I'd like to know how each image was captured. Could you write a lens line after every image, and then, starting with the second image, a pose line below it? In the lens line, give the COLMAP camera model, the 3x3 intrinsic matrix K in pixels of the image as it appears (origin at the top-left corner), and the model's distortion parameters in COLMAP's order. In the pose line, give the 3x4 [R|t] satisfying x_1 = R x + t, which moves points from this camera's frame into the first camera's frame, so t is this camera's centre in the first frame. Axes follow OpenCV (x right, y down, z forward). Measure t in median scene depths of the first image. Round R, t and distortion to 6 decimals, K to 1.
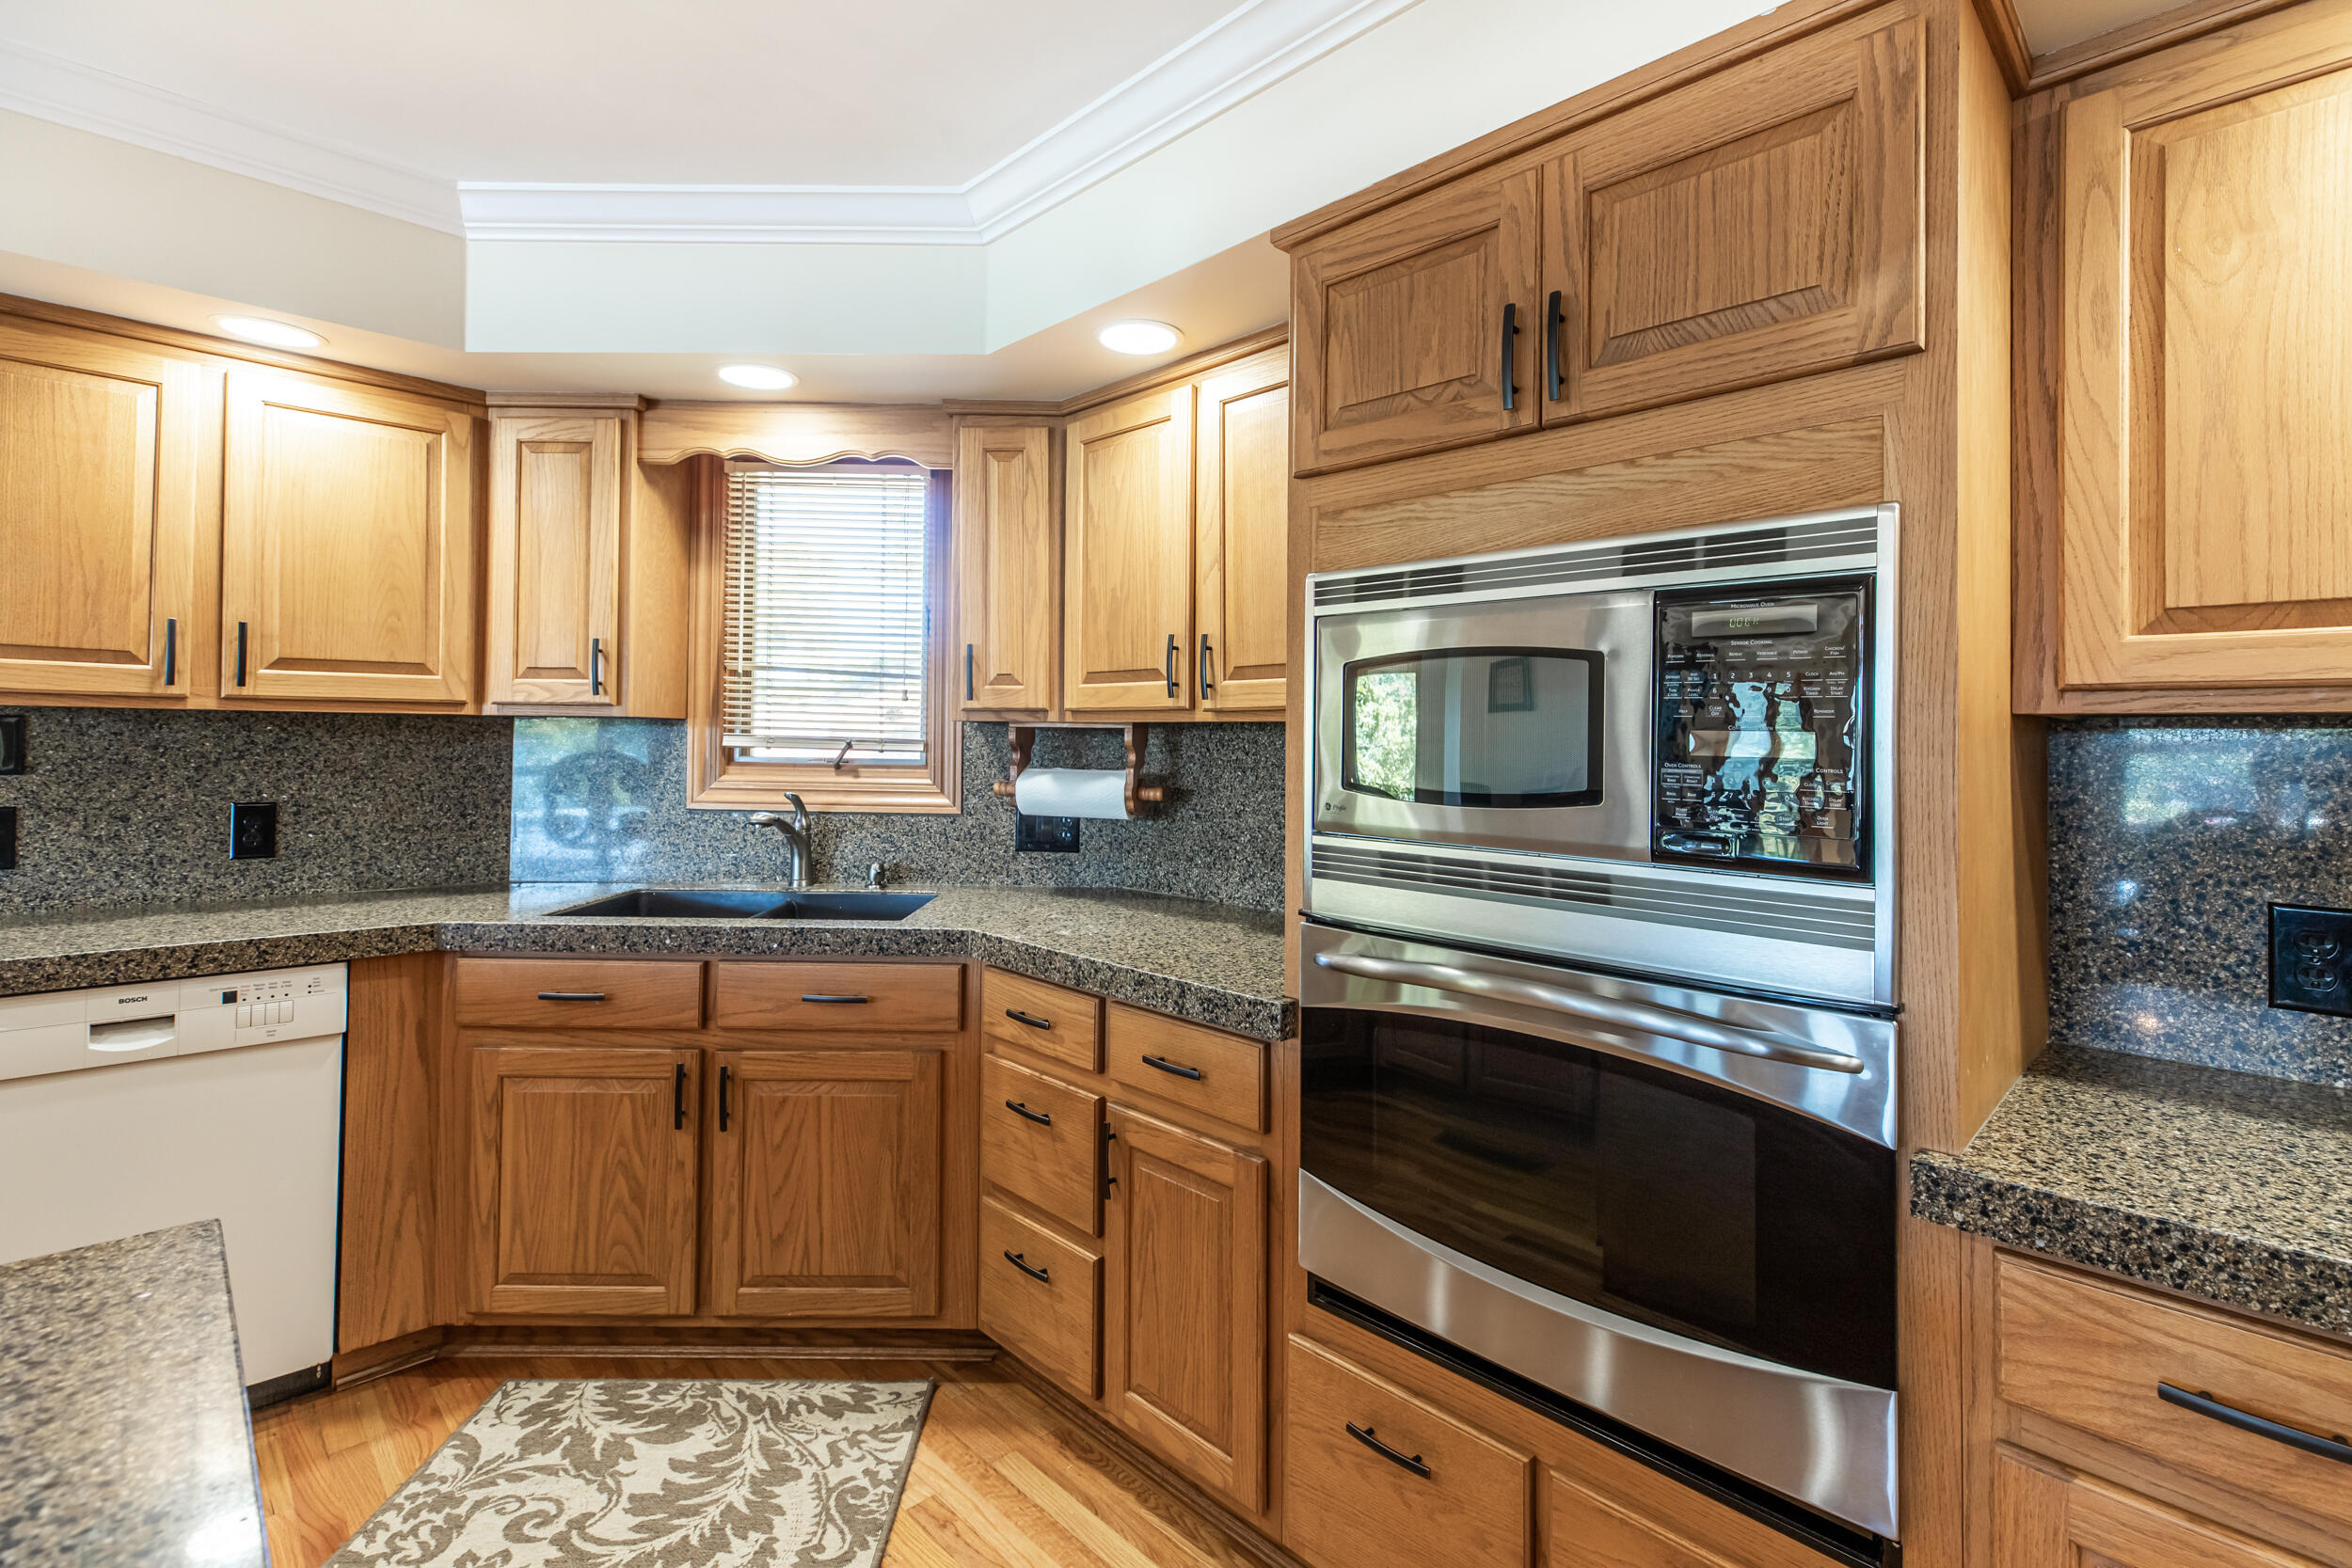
lens RADIAL K [[1072.7, 0, 1176.3], [0, 1072.7, 728.3], [0, 0, 1]] dist [0.006459, -0.000605]
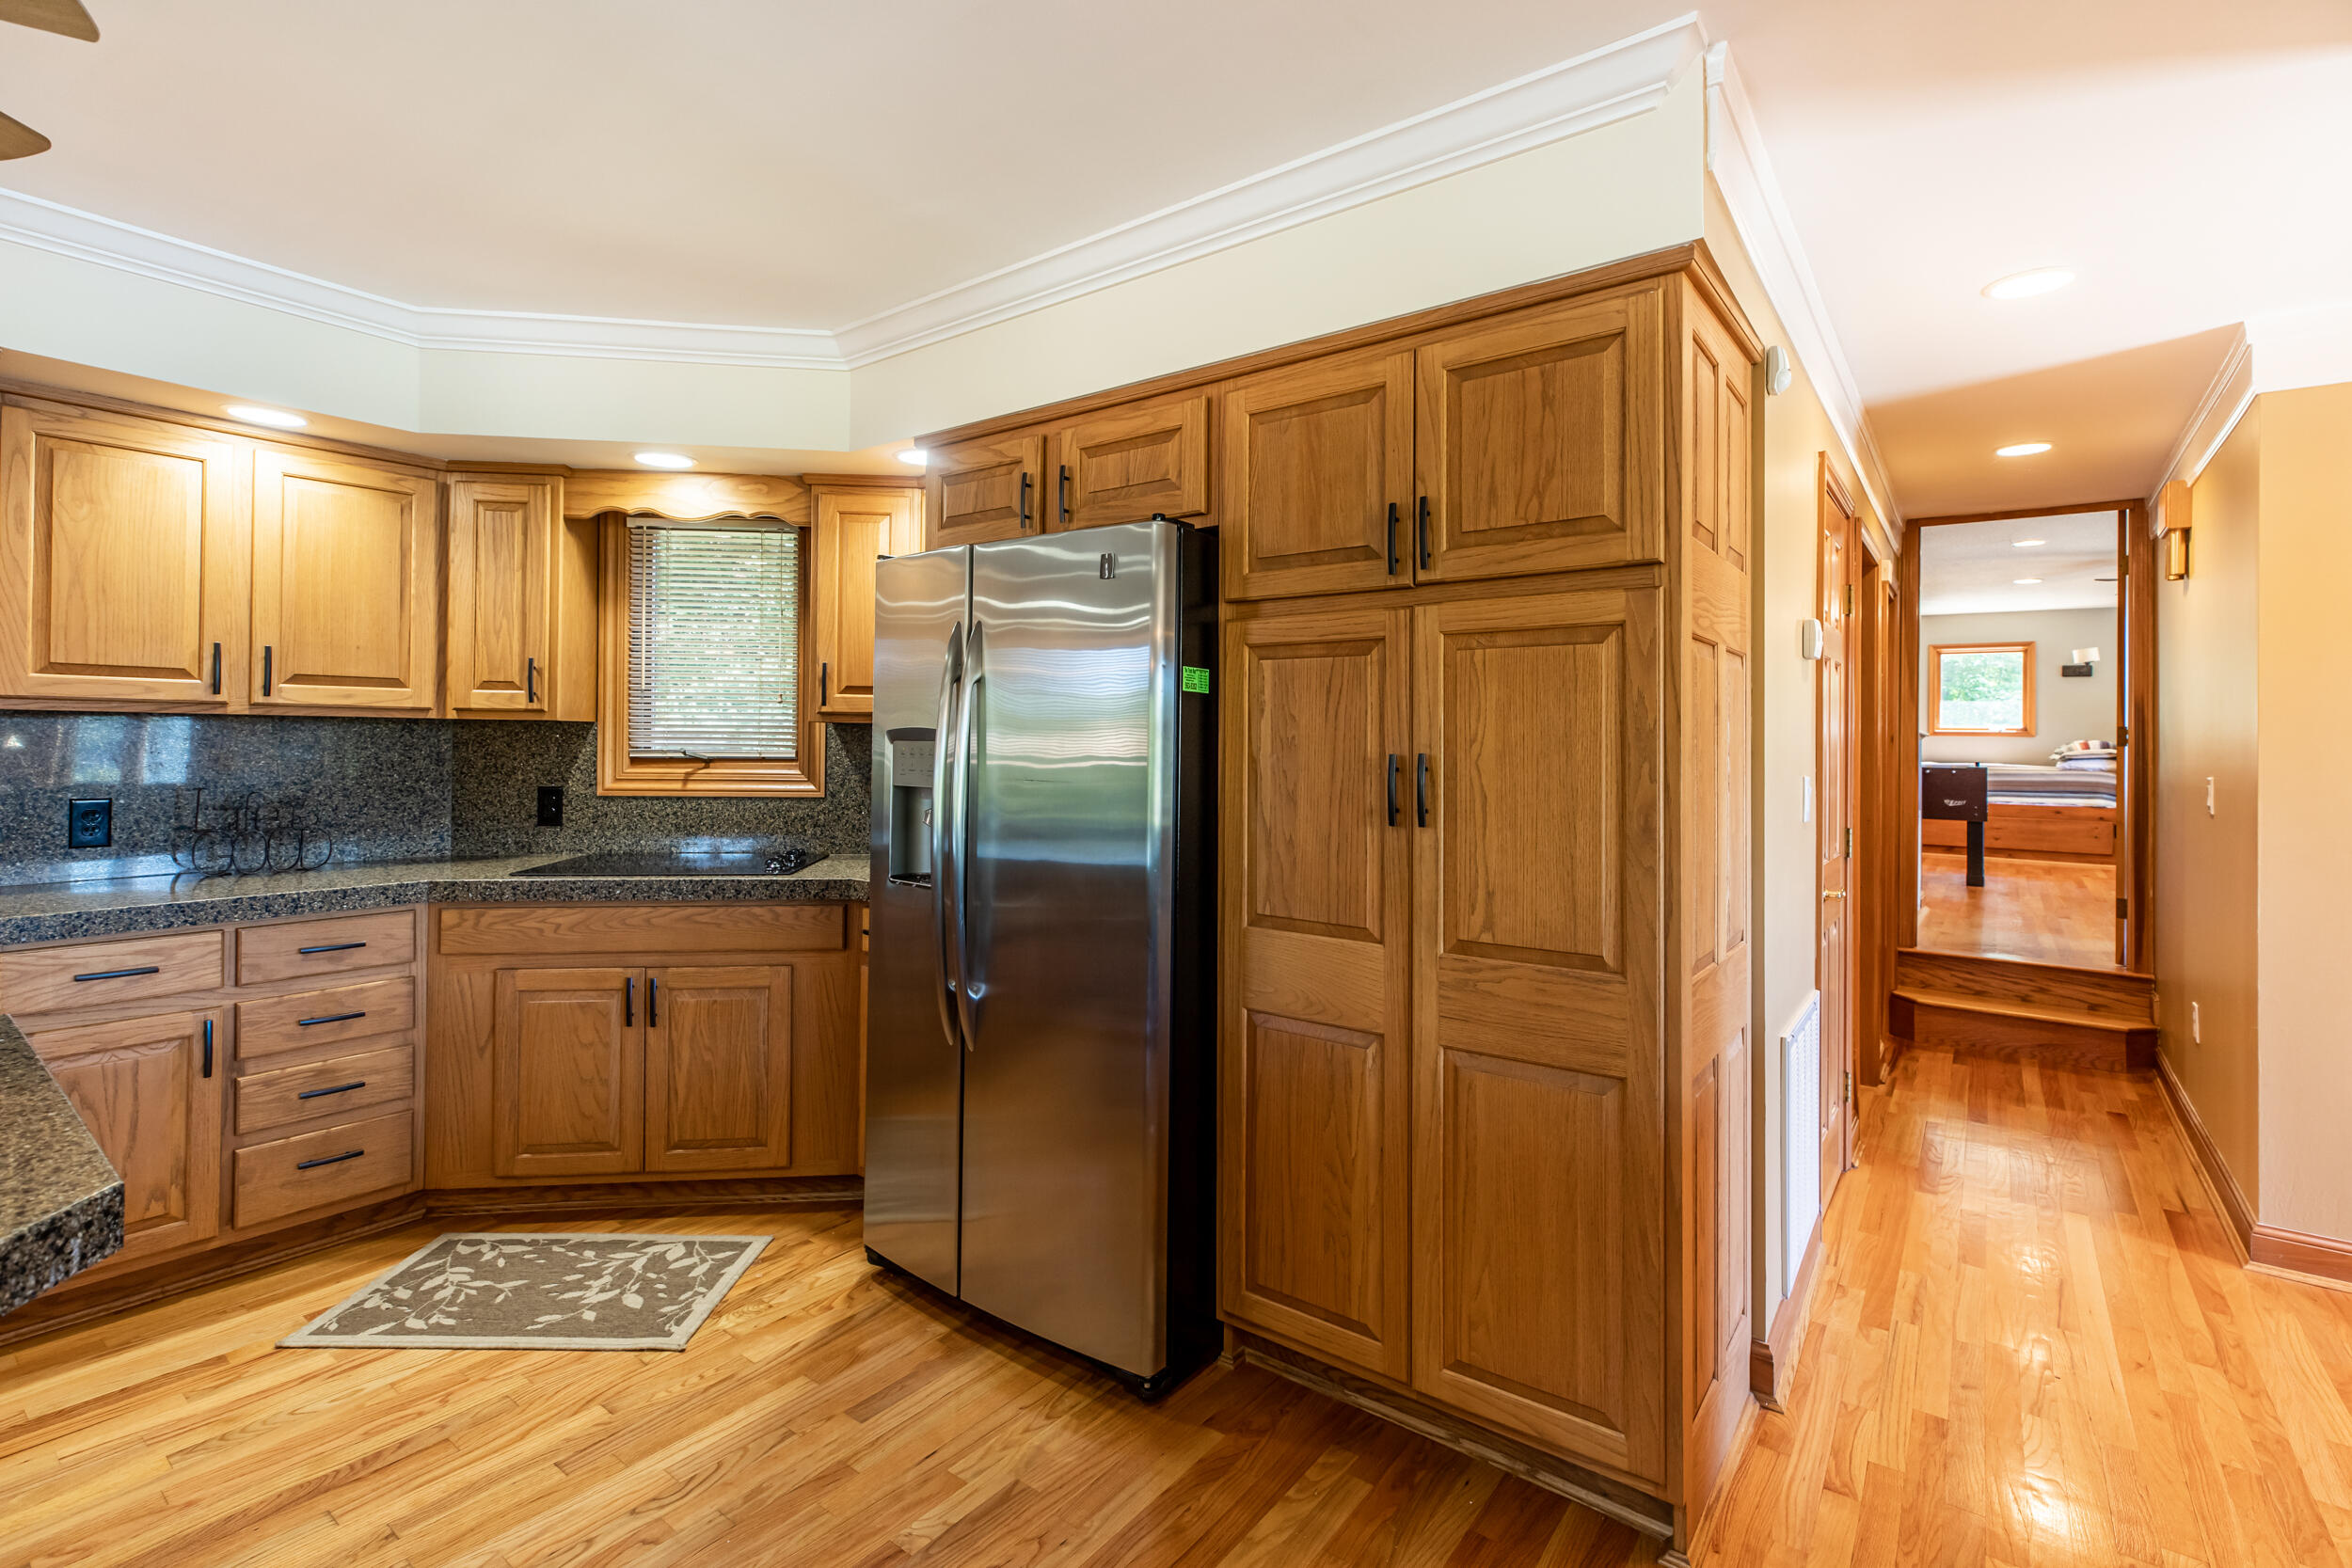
lens RADIAL K [[1072.7, 0, 1163.6], [0, 1072.7, 728.3], [0, 0, 1]] dist [0.006459, -0.000605]
pose [[-0.135750, -0.002416, 0.990740, -0.812699], [-0.024780, 0.999692, -0.000957, -0.016536], [-0.990433, -0.024680, -0.135768, -0.491128]]
